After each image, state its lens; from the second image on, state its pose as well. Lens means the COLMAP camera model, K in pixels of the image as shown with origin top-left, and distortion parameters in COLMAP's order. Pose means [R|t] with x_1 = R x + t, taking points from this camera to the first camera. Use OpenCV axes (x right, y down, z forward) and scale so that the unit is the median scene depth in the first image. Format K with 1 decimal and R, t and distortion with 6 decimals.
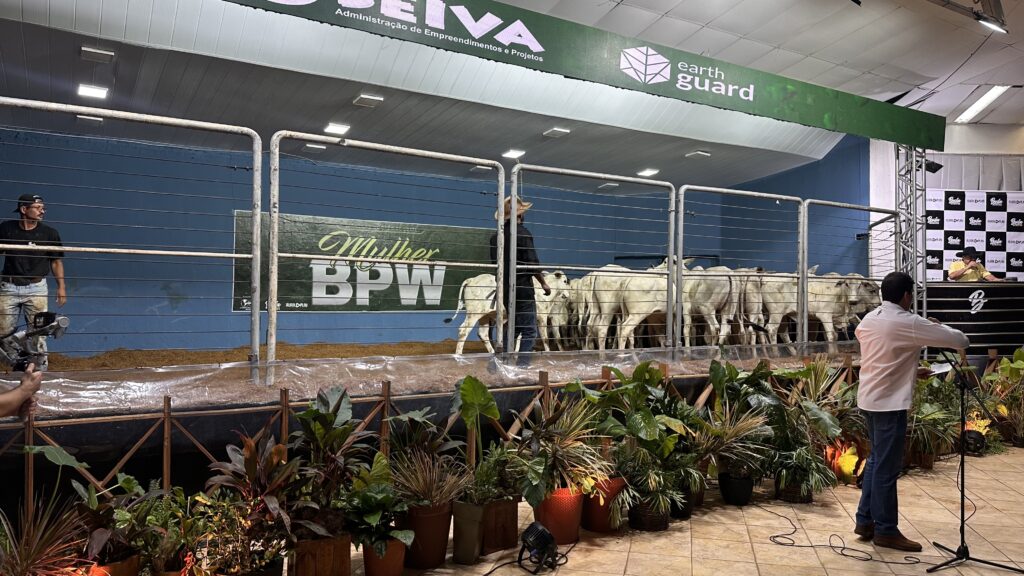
lens RADIAL K [[753.9, 0, 512.0], [0, 753.9, 288.0], [0, 0, 1]] dist [0.072900, -0.080456]
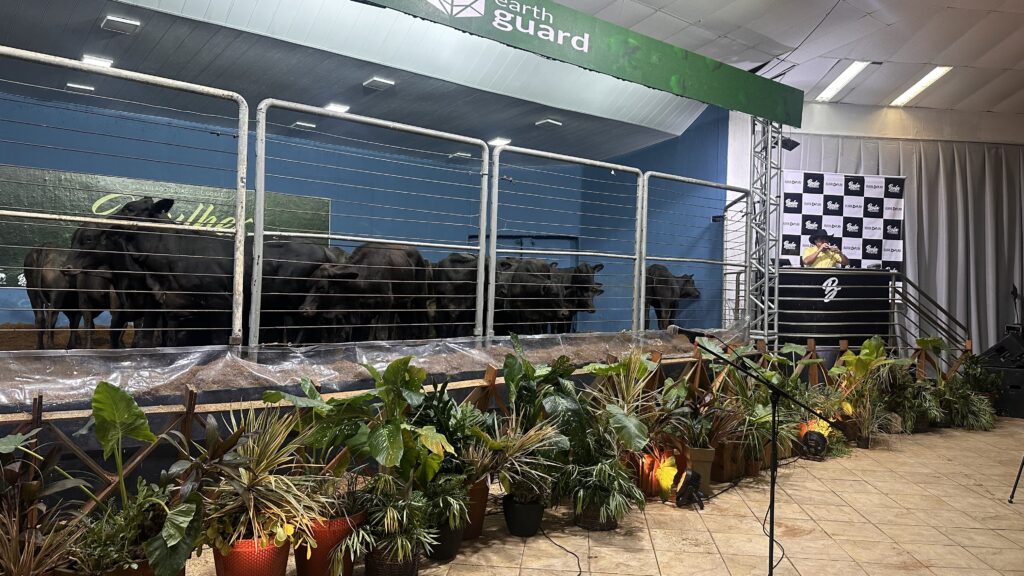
lens RADIAL K [[735.5, 0, 511.6], [0, 735.5, 283.5], [0, 0, 1]] dist [0.224002, -0.451550]
pose [[0.992034, 0.019801, 0.124402, 0.123268], [-0.022103, 0.999609, 0.017155, 0.003825], [-0.124014, -0.019768, 0.992084, 0.151904]]
